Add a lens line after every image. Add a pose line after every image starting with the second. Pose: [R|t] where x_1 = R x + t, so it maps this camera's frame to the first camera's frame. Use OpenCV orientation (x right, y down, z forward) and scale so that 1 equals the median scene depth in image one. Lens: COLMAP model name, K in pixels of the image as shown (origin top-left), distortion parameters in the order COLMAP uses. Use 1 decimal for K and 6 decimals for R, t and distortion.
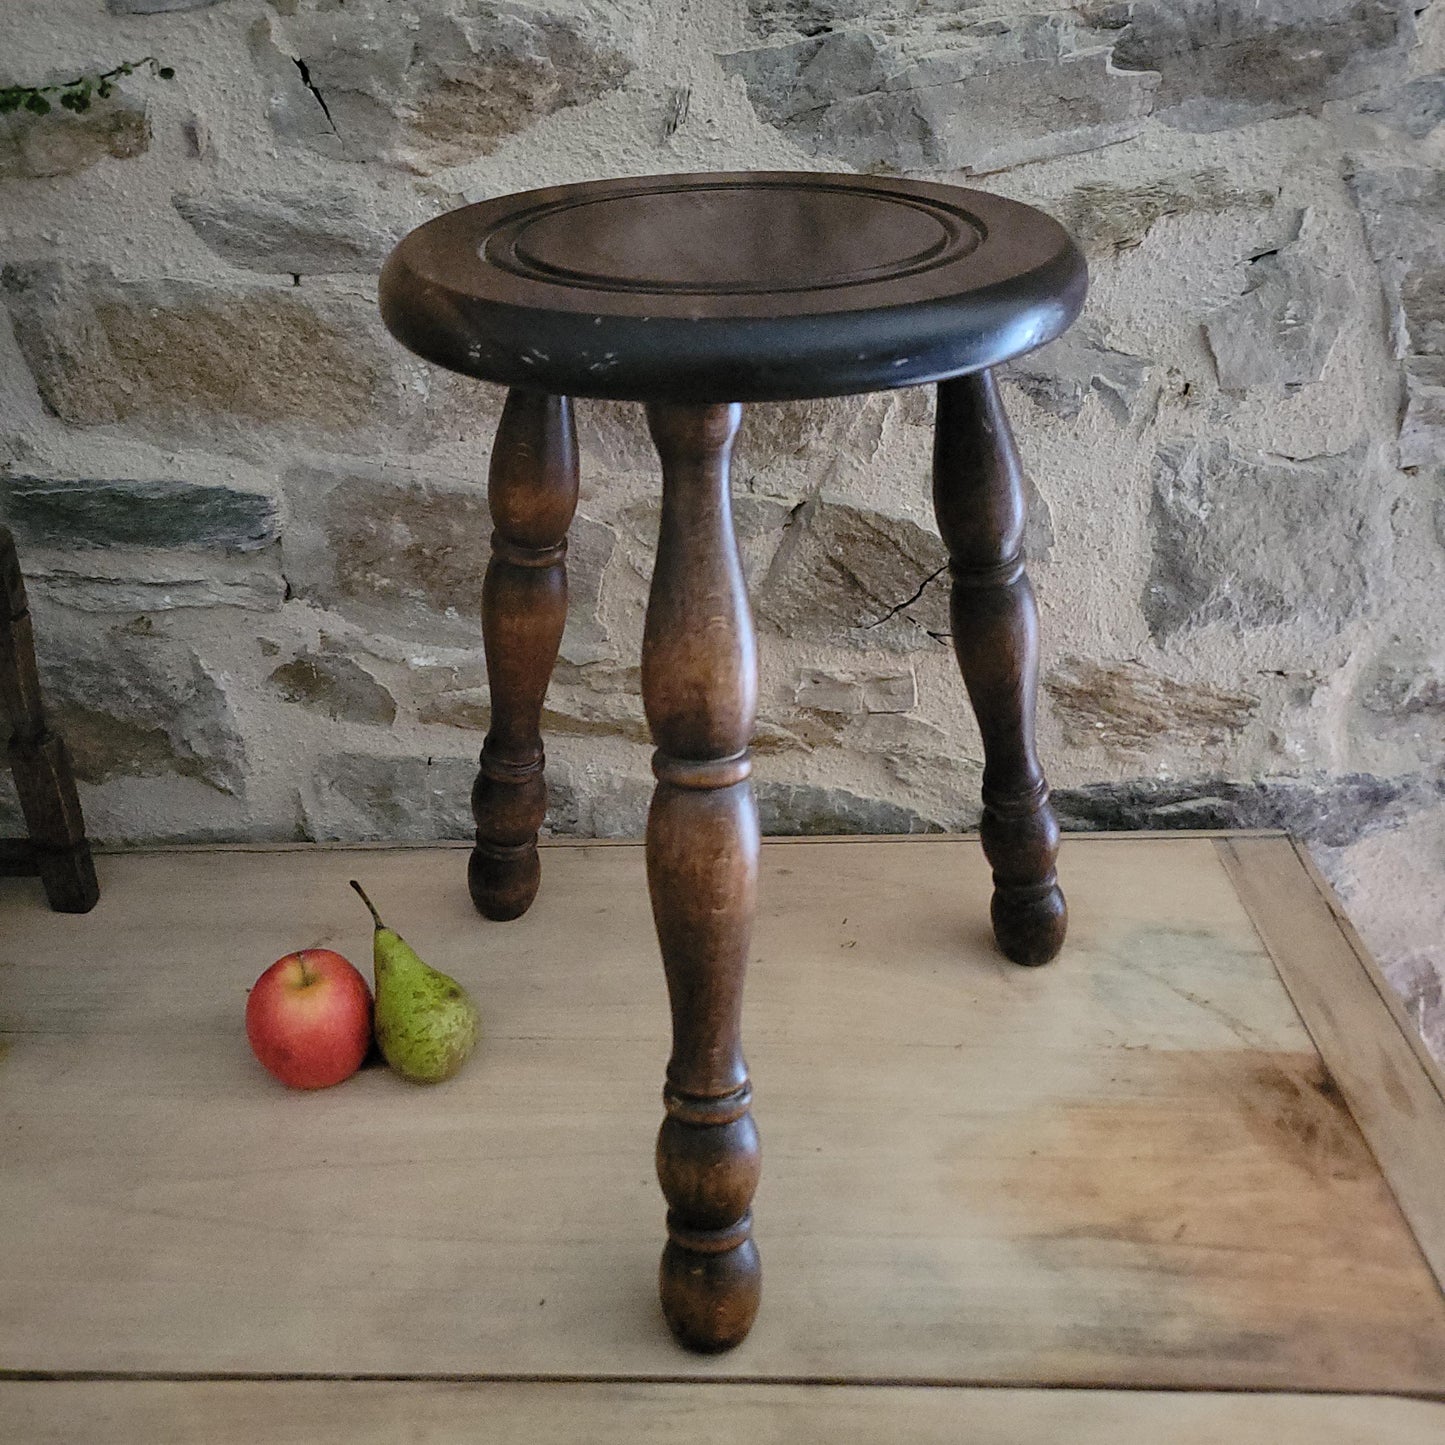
lens RADIAL K [[1481.6, 0, 704.2], [0, 1481.6, 740.7], [0, 0, 1]] dist [0.026548, 0.000000]
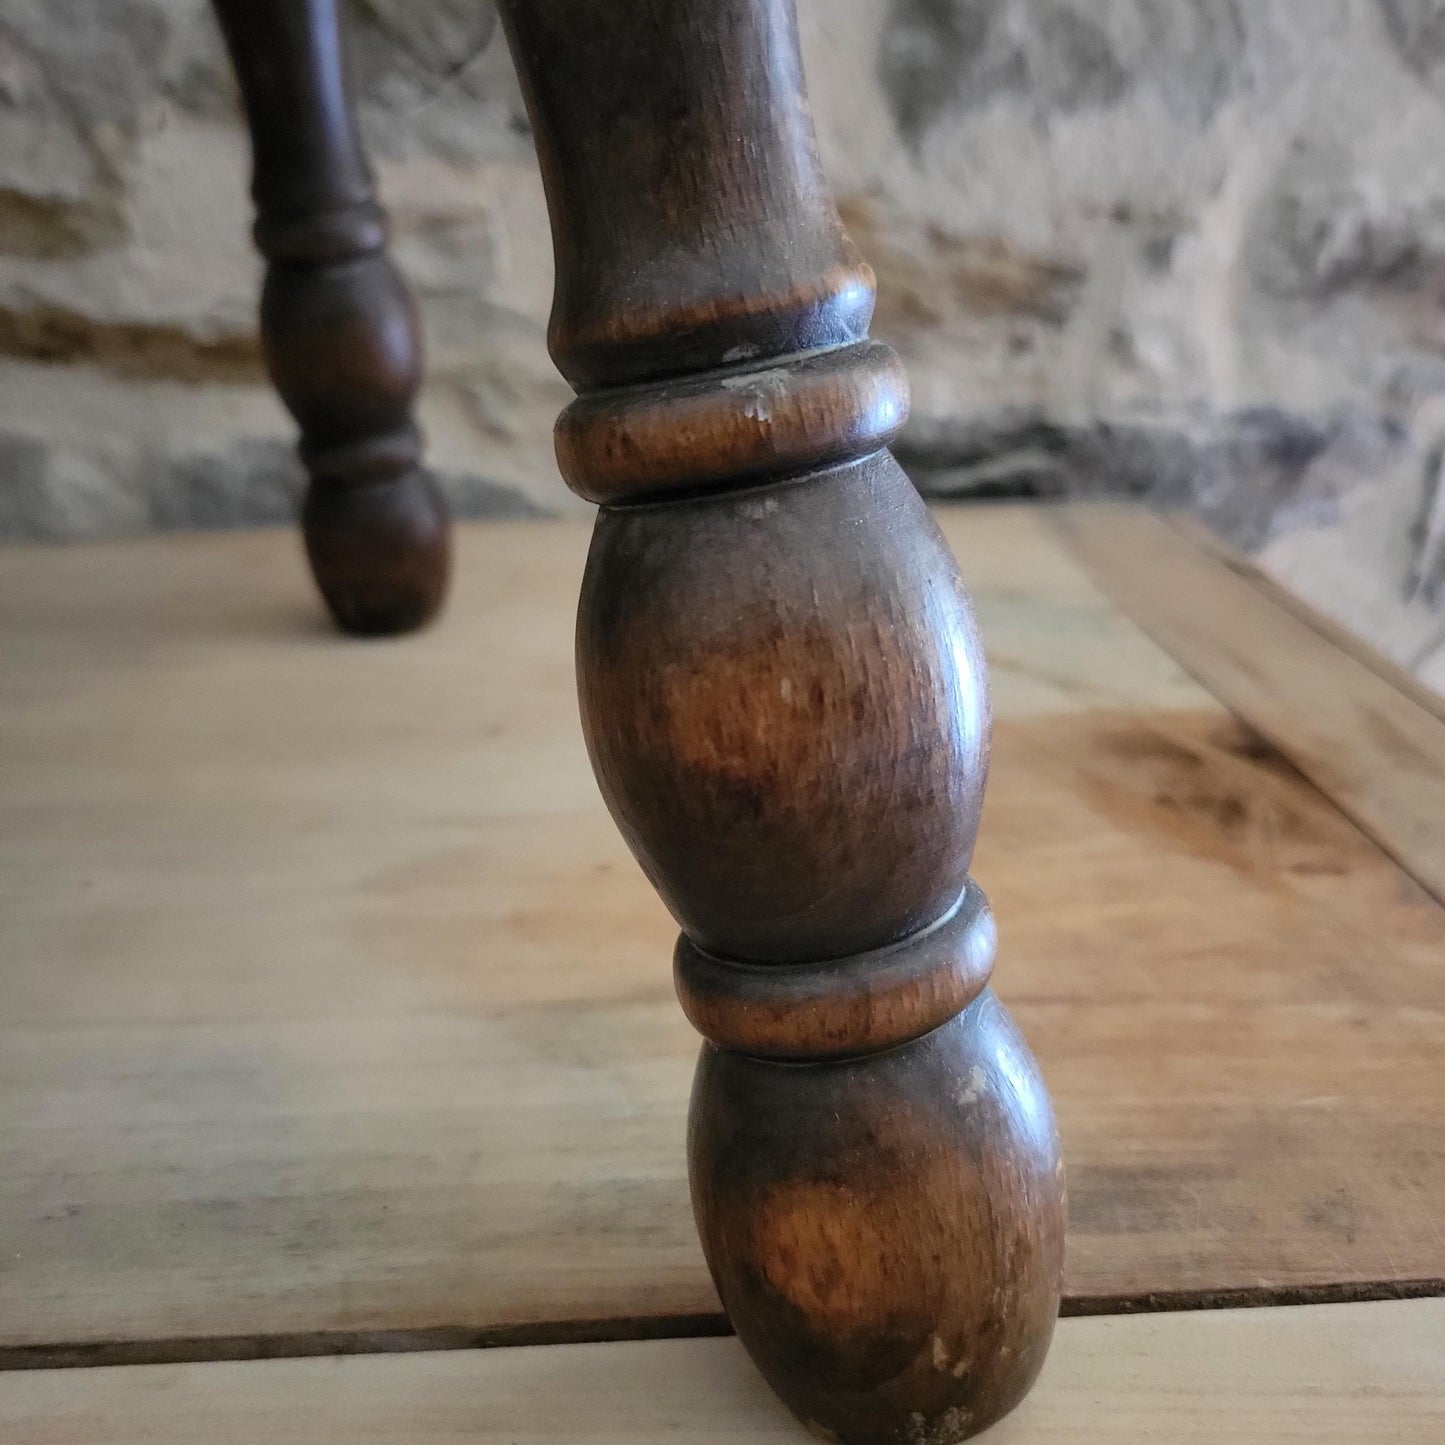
lens RADIAL K [[1512.6, 0, 732.5], [0, 1512.6, 727.7], [0, 0, 1]] dist [0.015985, 0.000000]
pose [[0.995200, -0.022103, 0.095338, 0.185013], [0.036026, 0.988497, -0.146886, 0.257261], [-0.090995, 0.149616, 0.984548, 0.484394]]
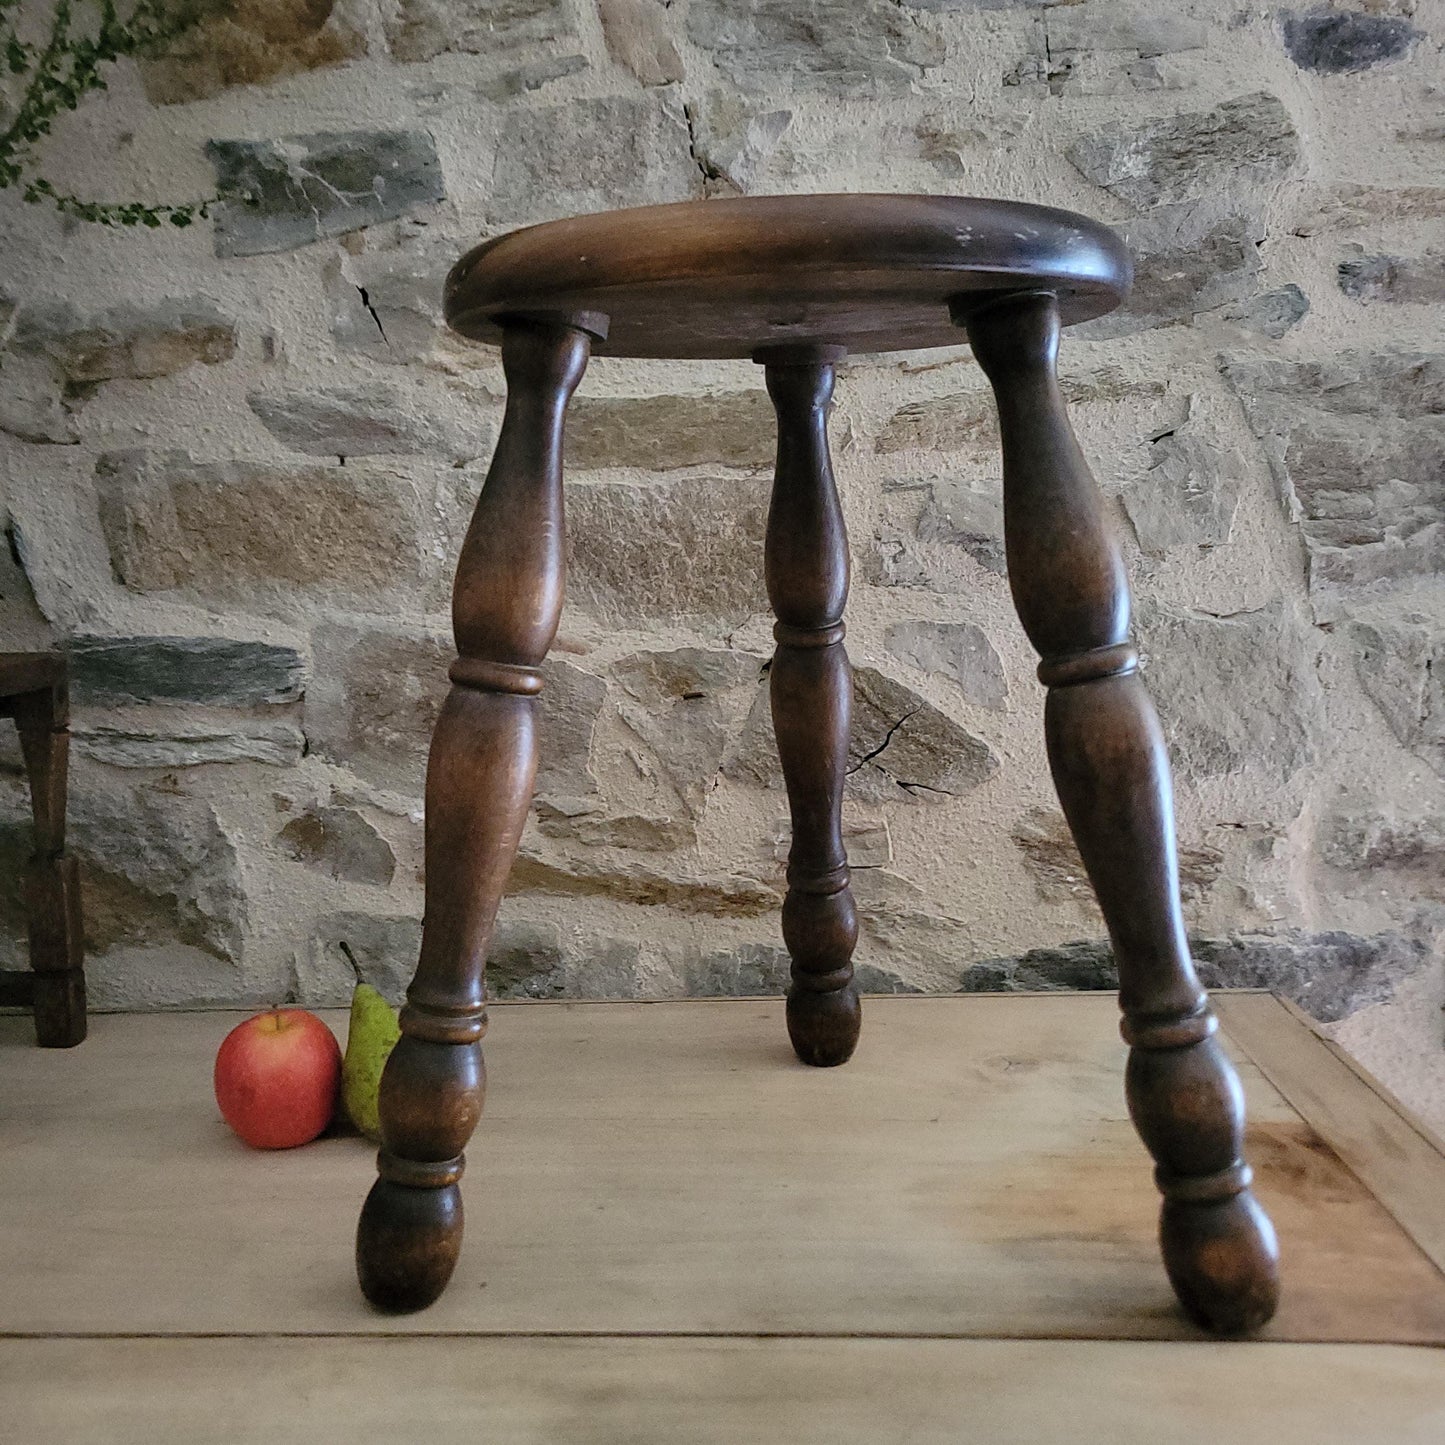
lens RADIAL K [[1481.6, 0, 704.9], [0, 1481.6, 729.3], [0, 0, 1]] dist [0.026548, 0.000000]
pose [[0.999547, -0.000924, -0.030088, 0.047242], [-0.010706, 0.923264, -0.384016, 0.319070], [0.028134, 0.384164, 0.922836, -0.000449]]
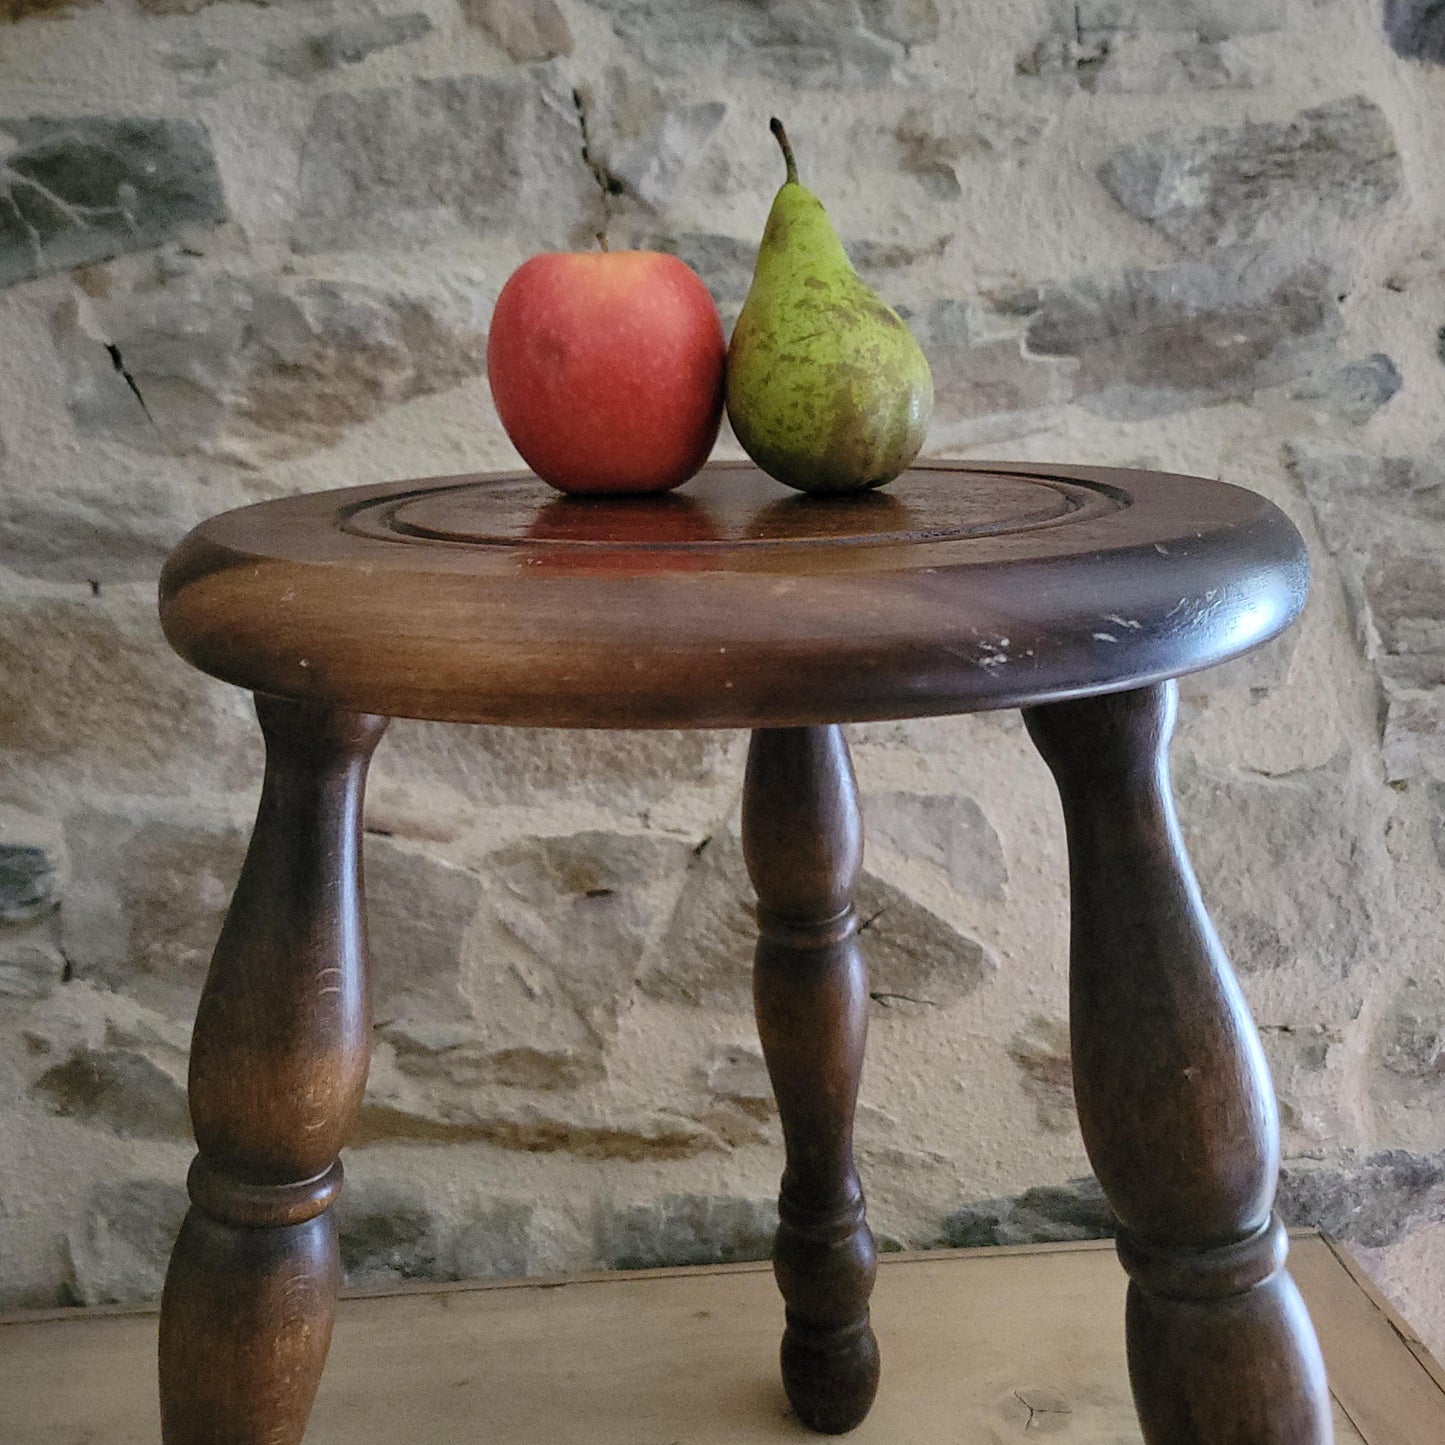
lens RADIAL K [[1512.6, 0, 721.8], [0, 1512.6, 718.9], [0, 0, 1]] dist [0.015985, 0.000000]
pose [[0.996443, -0.020883, 0.081636, 0.005984], [0.043241, 0.958244, -0.282663, 0.016046], [-0.072324, 0.285188, 0.955739, 0.169031]]
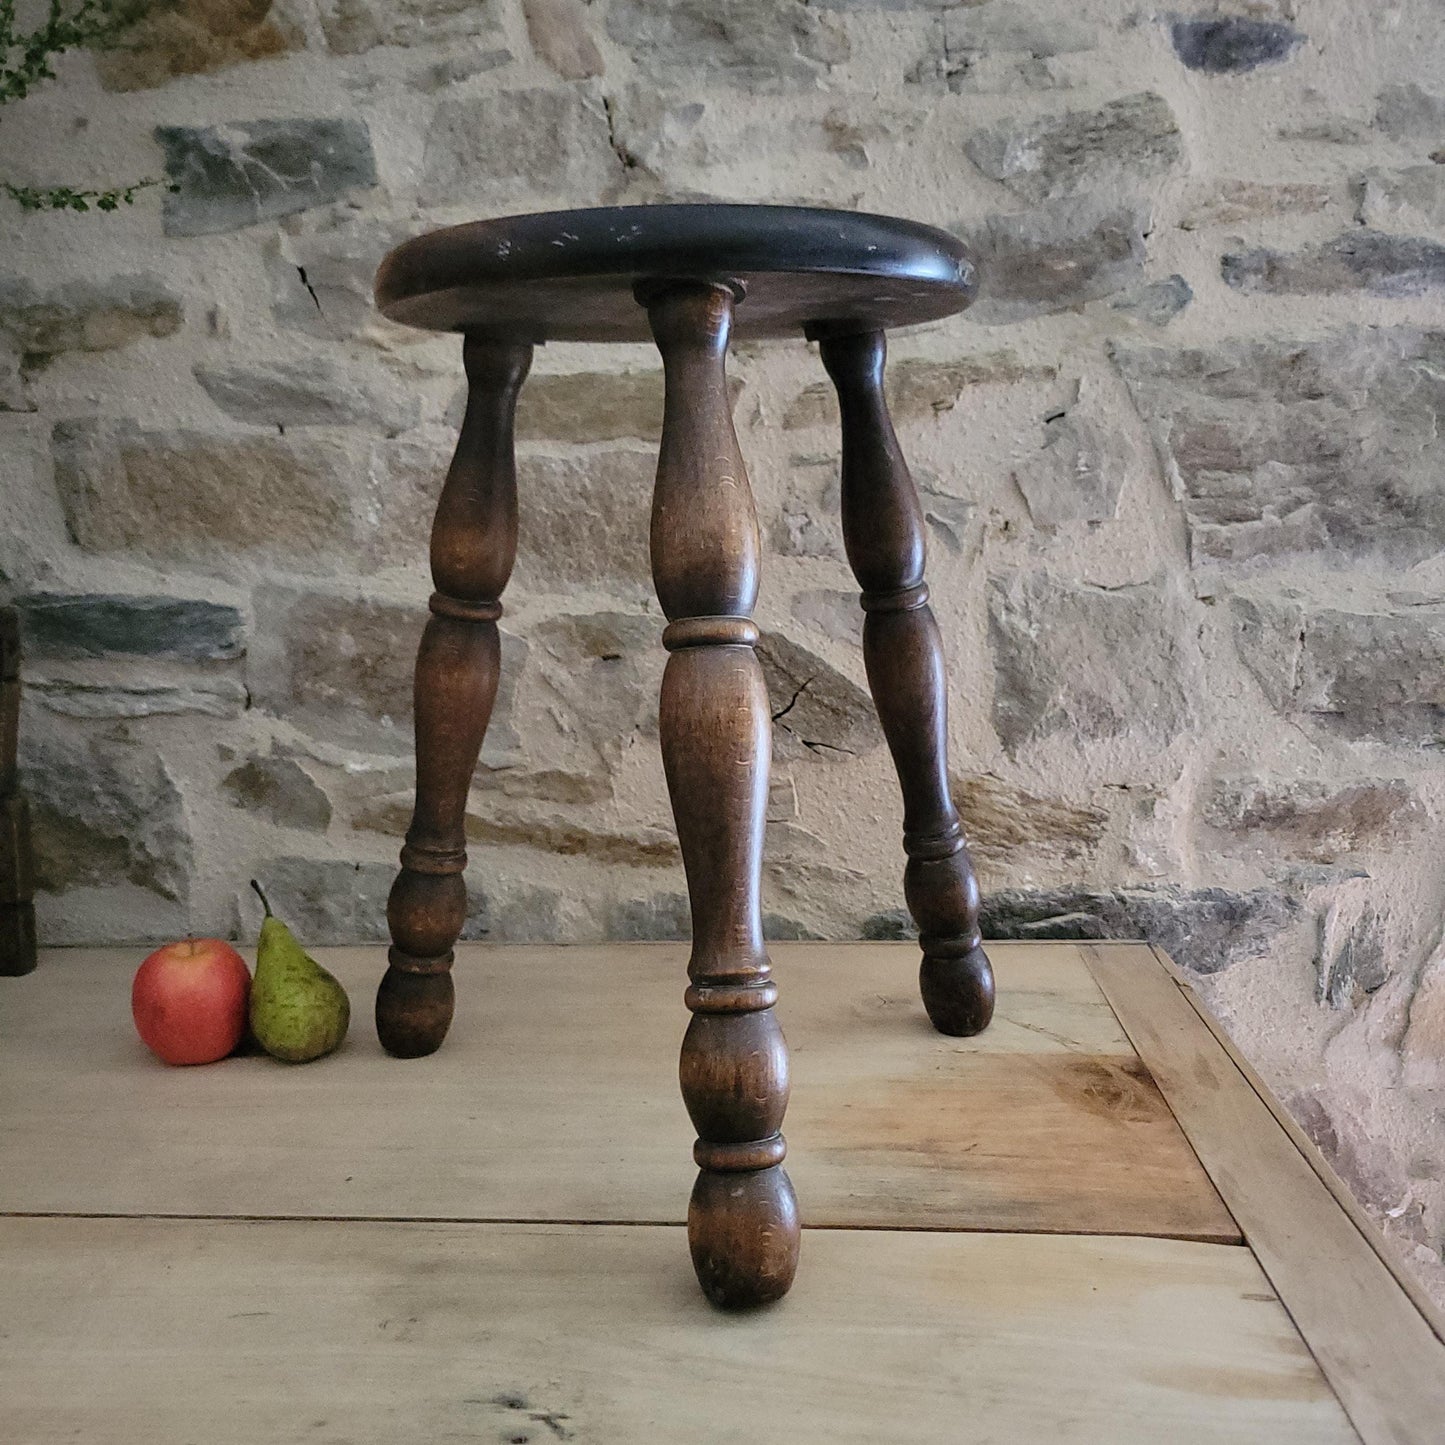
lens RADIAL K [[1512.6, 0, 737.0], [0, 1512.6, 729.6], [0, 0, 1]] dist [0.015985, 0.000000]
pose [[0.999035, 0.013910, -0.041649, 0.157120], [-0.028267, 0.929559, -0.367588, 0.361885], [0.033602, 0.368410, 0.929056, -0.076733]]
